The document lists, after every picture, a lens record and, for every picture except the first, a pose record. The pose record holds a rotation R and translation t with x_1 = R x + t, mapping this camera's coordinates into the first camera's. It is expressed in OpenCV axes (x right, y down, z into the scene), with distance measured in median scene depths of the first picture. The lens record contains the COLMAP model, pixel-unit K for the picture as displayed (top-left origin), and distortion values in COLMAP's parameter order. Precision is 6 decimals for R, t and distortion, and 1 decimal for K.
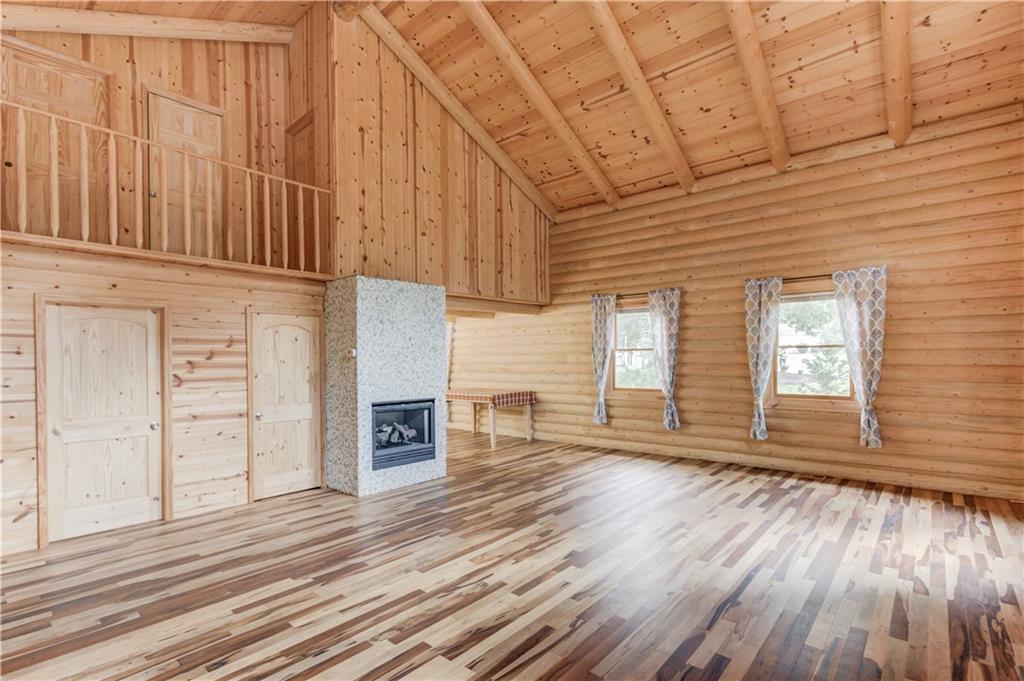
lens RADIAL K [[497.0, 0, 521.0], [0, 497.0, 358.6], [0, 0, 1]] dist [0.000779, 0.001334]
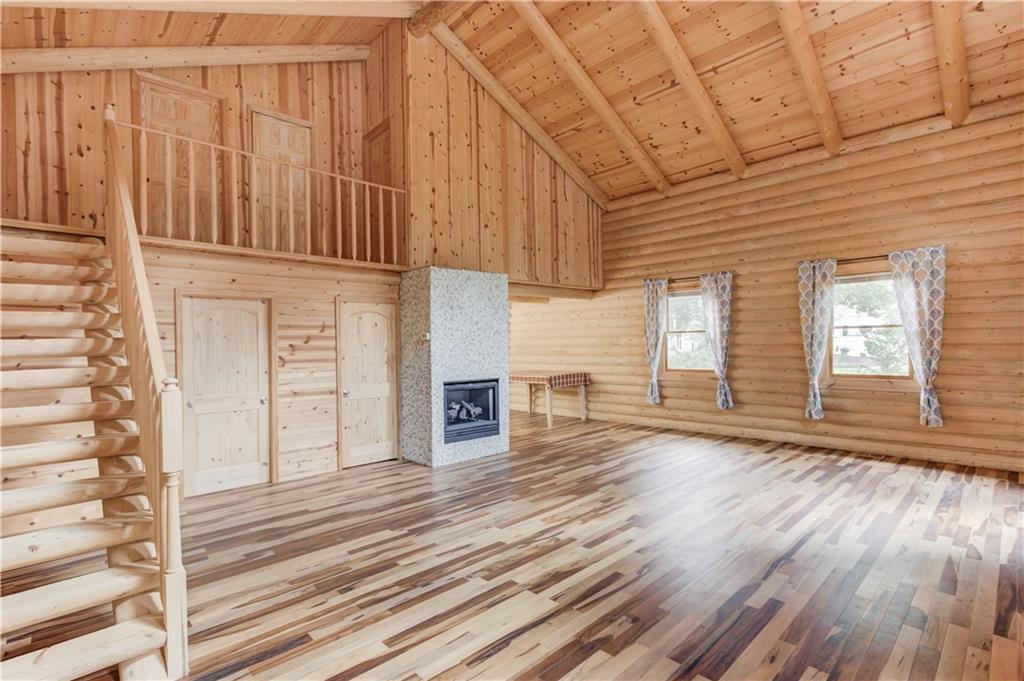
lens RADIAL K [[498.8, 0, 519.6], [0, 498.8, 338.9], [0, 0, 1]] dist [0.002256, -0.000100]
pose [[0.995742, -0.007955, -0.091839, -0.029231], [0.007070, 0.999925, -0.009961, 0.006025], [0.091912, 0.009269, 0.995724, -0.080622]]
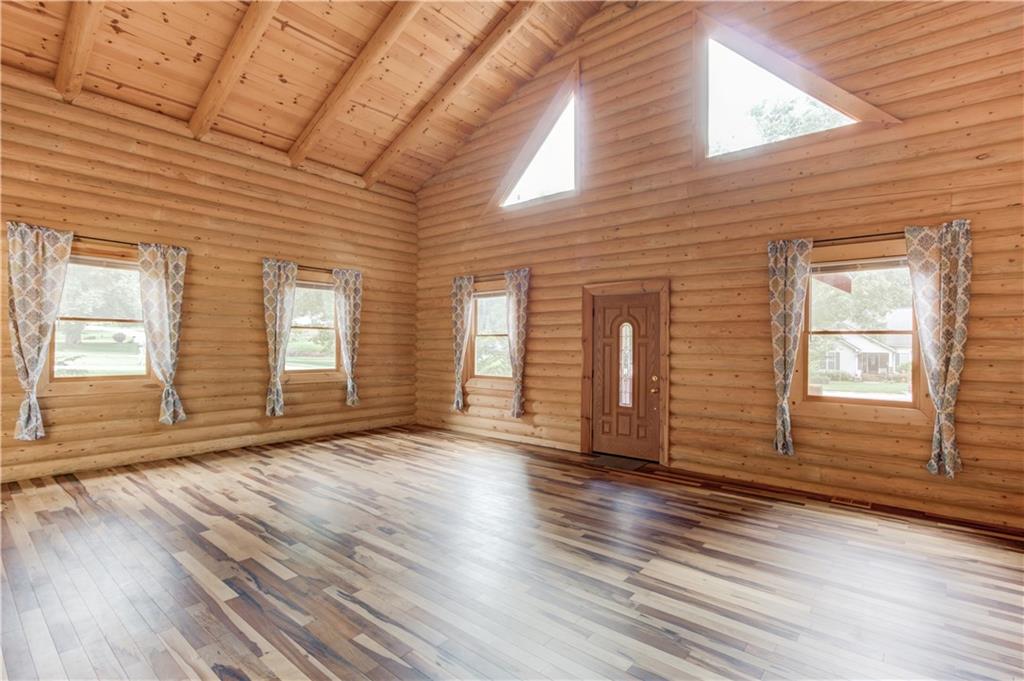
lens RADIAL K [[482.5, 0, 512.0], [0, 482.5, 340.5], [0, 0, 1]] dist [0.000709, 0.000056]
pose [[-0.007298, 0.018586, 0.999801, -0.593112], [-0.008452, 0.999790, -0.018648, 0.024374], [-0.999938, -0.008586, -0.007139, 0.583382]]
